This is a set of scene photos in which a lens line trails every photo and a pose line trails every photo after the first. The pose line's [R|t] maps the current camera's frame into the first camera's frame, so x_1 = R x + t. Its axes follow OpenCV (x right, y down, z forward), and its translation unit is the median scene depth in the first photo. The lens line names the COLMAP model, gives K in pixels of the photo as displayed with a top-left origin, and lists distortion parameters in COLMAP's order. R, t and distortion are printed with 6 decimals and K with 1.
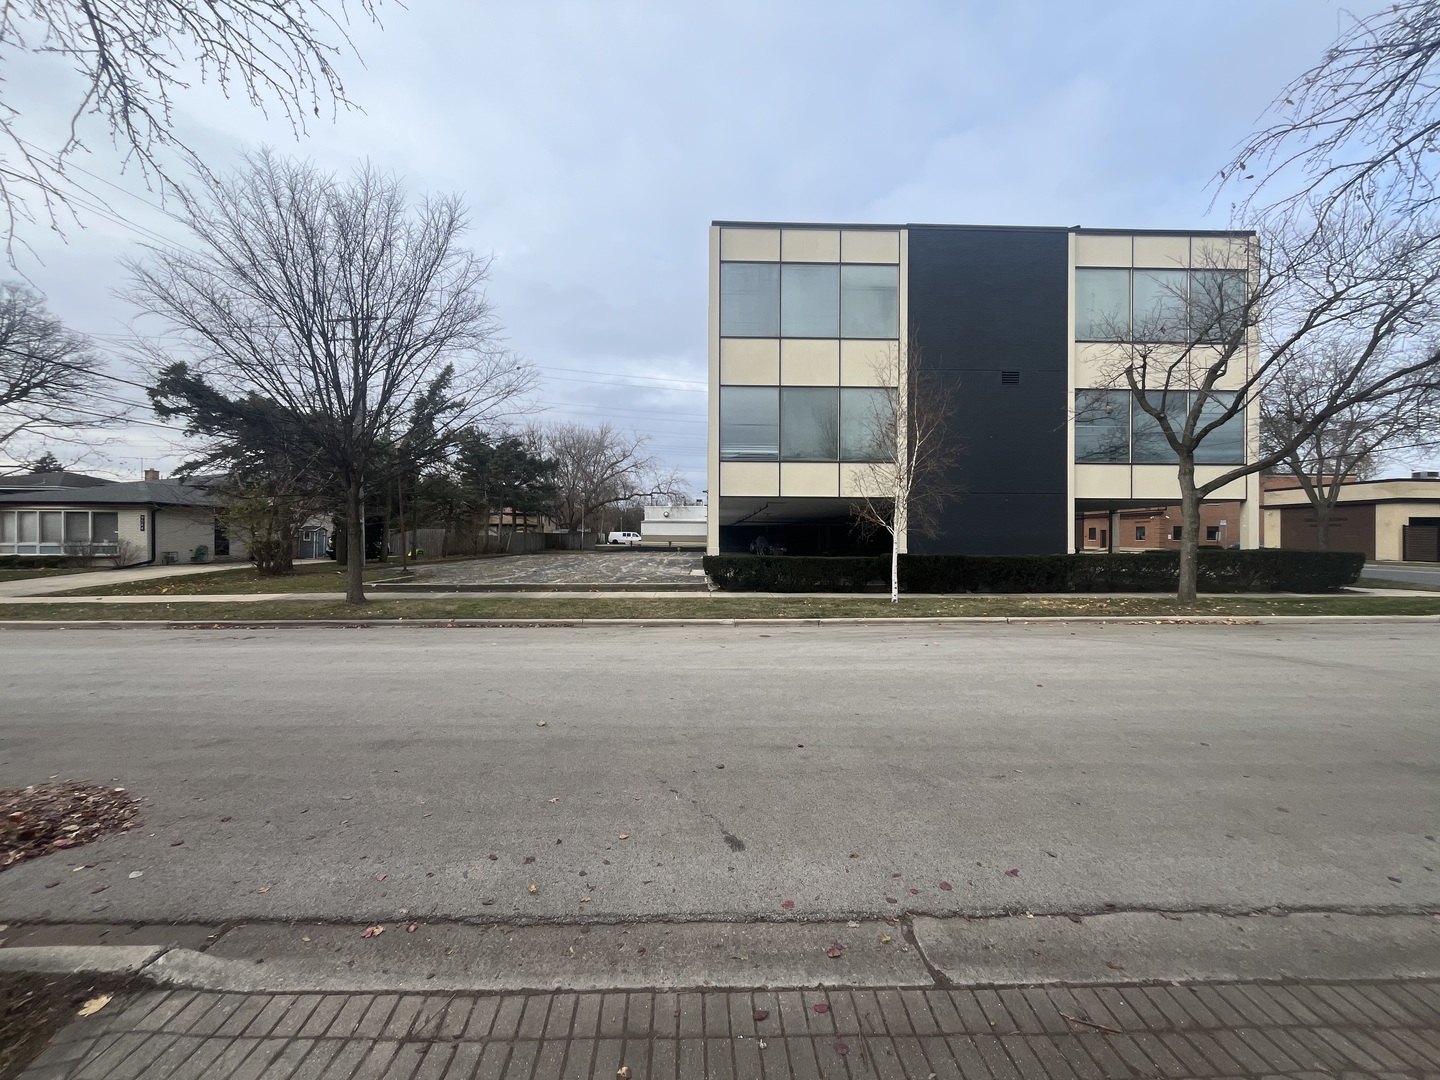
lens RADIAL K [[883.0, 0, 723.2], [0, 883.0, 537.7], [0, 0, 1]] dist [-0.020530, -0.000260]
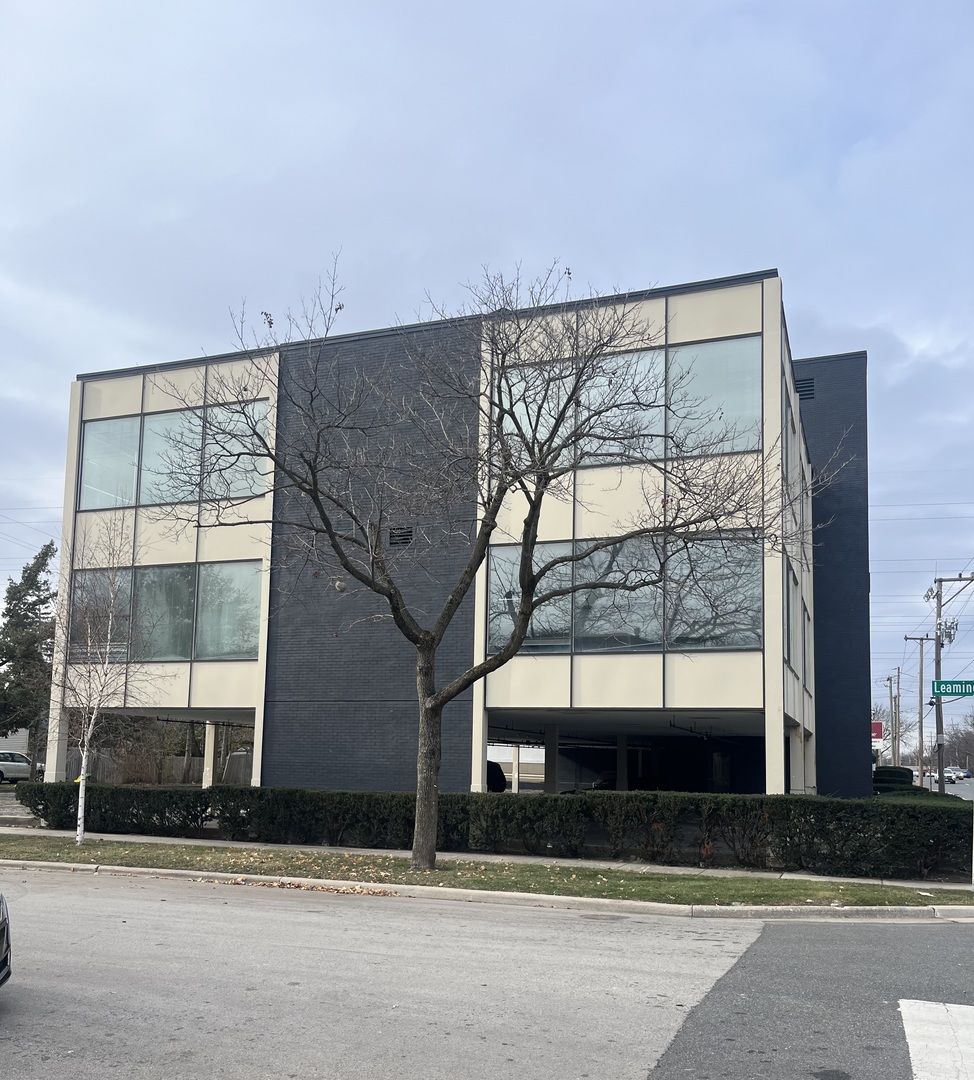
lens RADIAL K [[1511.6, 0, 487.4], [0, 1511.6, 538.2], [0, 0, 1]] dist [0.008224, 0.000000]
pose [[0.846284, -0.062455, -0.529059, 1.049434], [-0.021556, 0.988276, -0.151147, 0.000804], [0.532296, 0.139317, 0.835016, 0.032367]]
